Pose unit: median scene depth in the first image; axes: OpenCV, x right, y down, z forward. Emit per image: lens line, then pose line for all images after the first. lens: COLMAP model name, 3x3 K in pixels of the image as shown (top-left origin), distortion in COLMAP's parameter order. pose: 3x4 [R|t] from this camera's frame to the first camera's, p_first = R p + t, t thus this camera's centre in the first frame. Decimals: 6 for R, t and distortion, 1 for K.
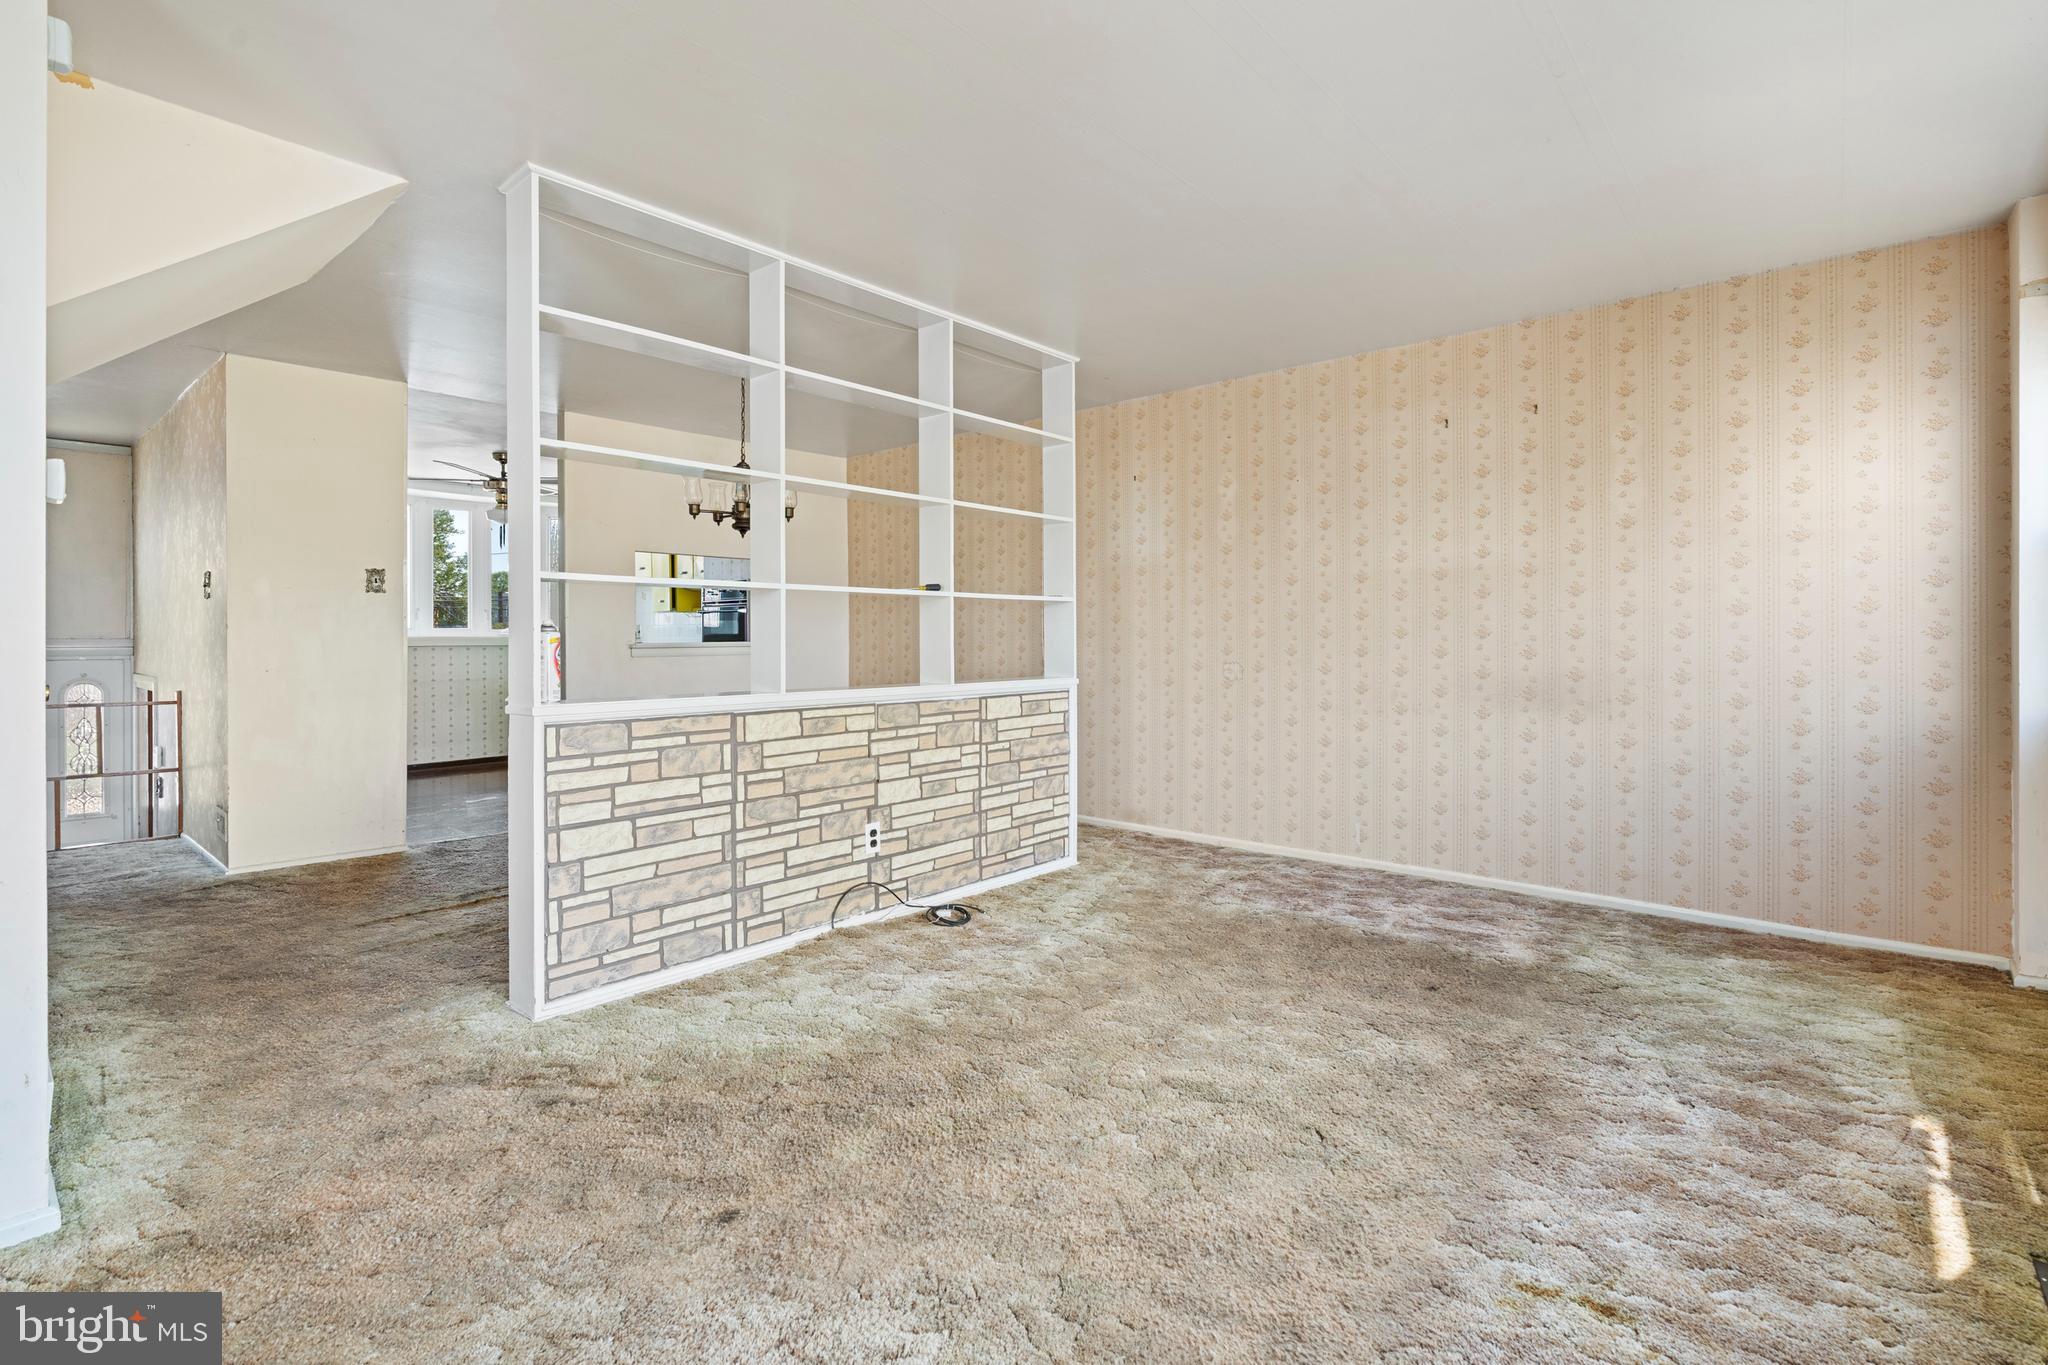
lens RADIAL K [[939.7, 0, 1022.1], [0, 939.7, 640.7], [0, 0, 1]] dist [-0.002397, -0.000023]
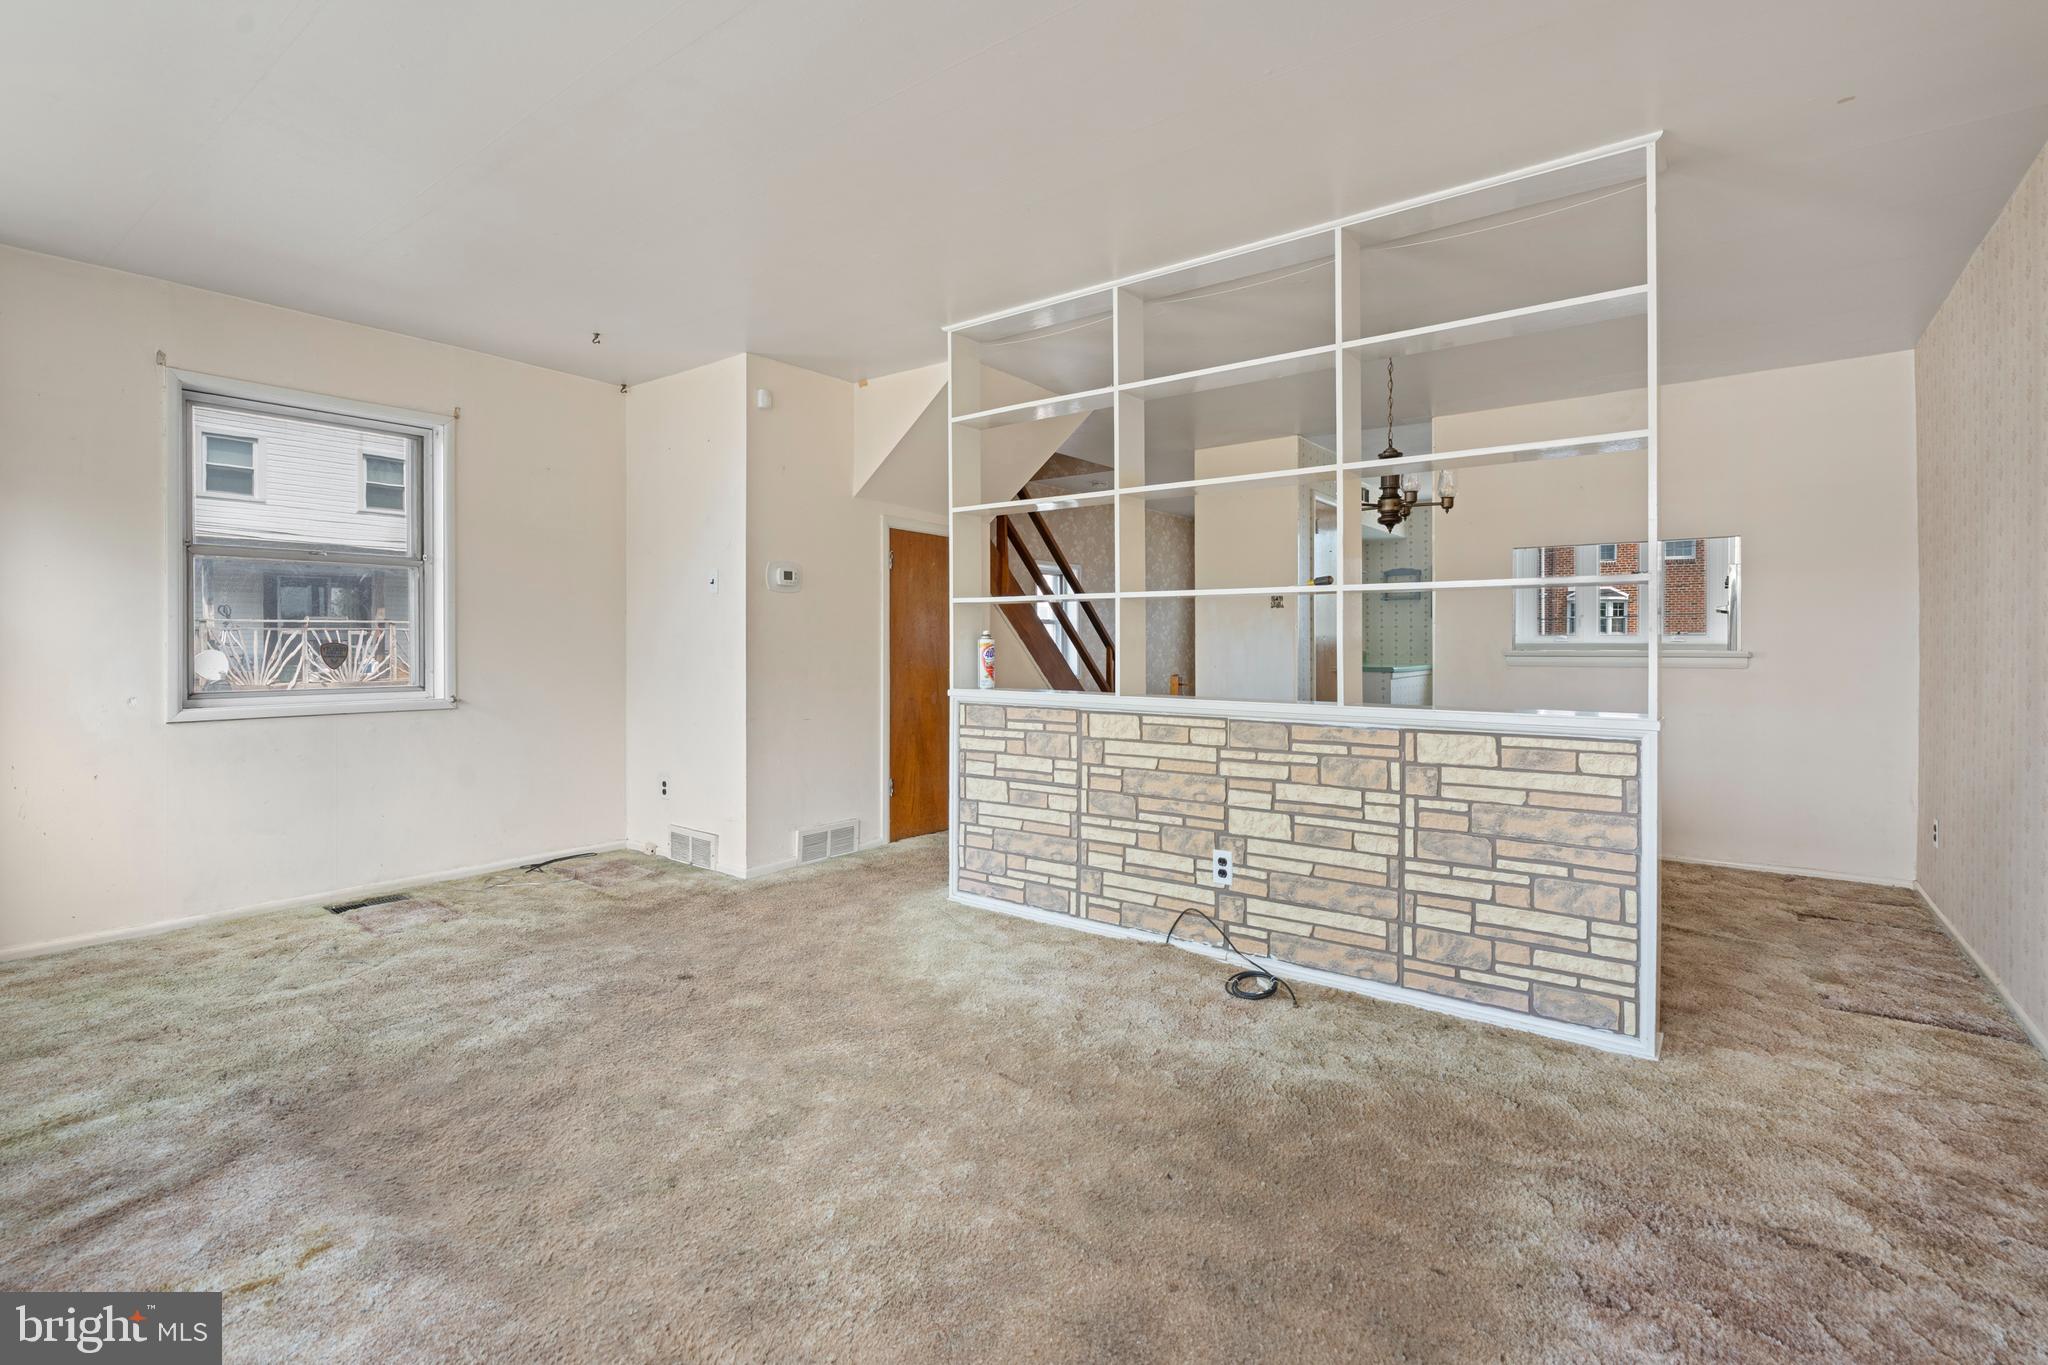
lens RADIAL K [[927.0, 0, 1016.2], [0, 927.0, 655.3], [0, 0, 1]] dist [-0.008890, 0.004376]
pose [[0.071507, 0.014726, -0.997331, 0.741089], [-0.006500, 0.999877, 0.014297, -0.004226], [0.997419, 0.005461, 0.071594, 0.773842]]
